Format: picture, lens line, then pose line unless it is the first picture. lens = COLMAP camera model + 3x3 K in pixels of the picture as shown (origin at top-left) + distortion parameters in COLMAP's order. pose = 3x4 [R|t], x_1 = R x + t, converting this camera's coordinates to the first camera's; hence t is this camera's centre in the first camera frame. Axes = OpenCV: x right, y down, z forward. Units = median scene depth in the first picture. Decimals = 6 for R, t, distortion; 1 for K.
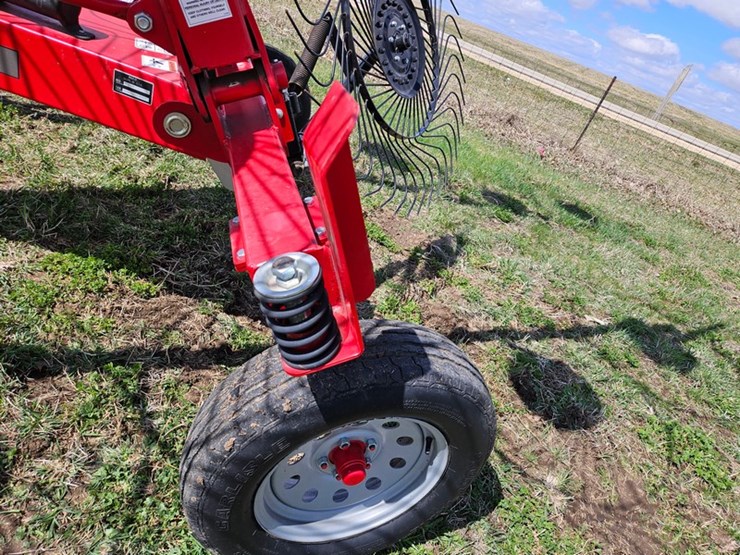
lens RADIAL K [[487.7, 0, 370.8], [0, 487.7, 273.5], [0, 0, 1]] dist [0.075930, -0.056281]
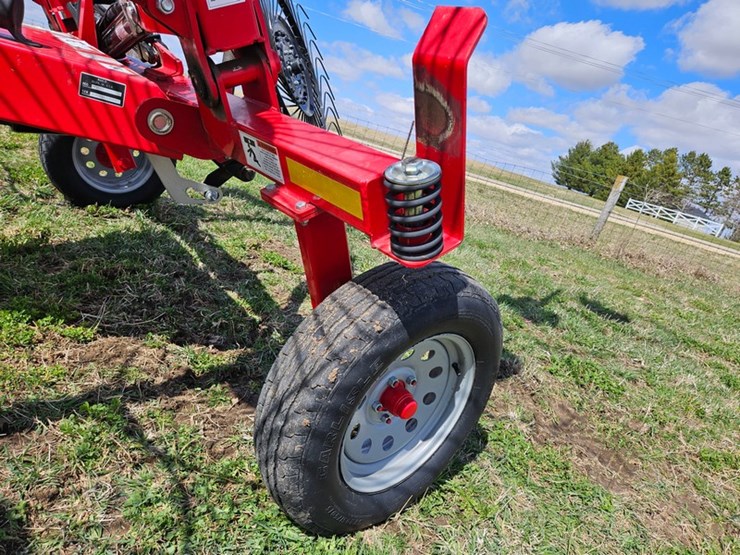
lens RADIAL K [[487.7, 0, 371.5], [0, 487.7, 274.9], [0, 0, 1]] dist [0.075930, -0.056281]
pose [[0.928723, -0.183023, 0.322455, -0.363274], [0.216494, 0.973708, -0.070869, 0.162076], [-0.301006, 0.135627, 0.943928, -0.035876]]
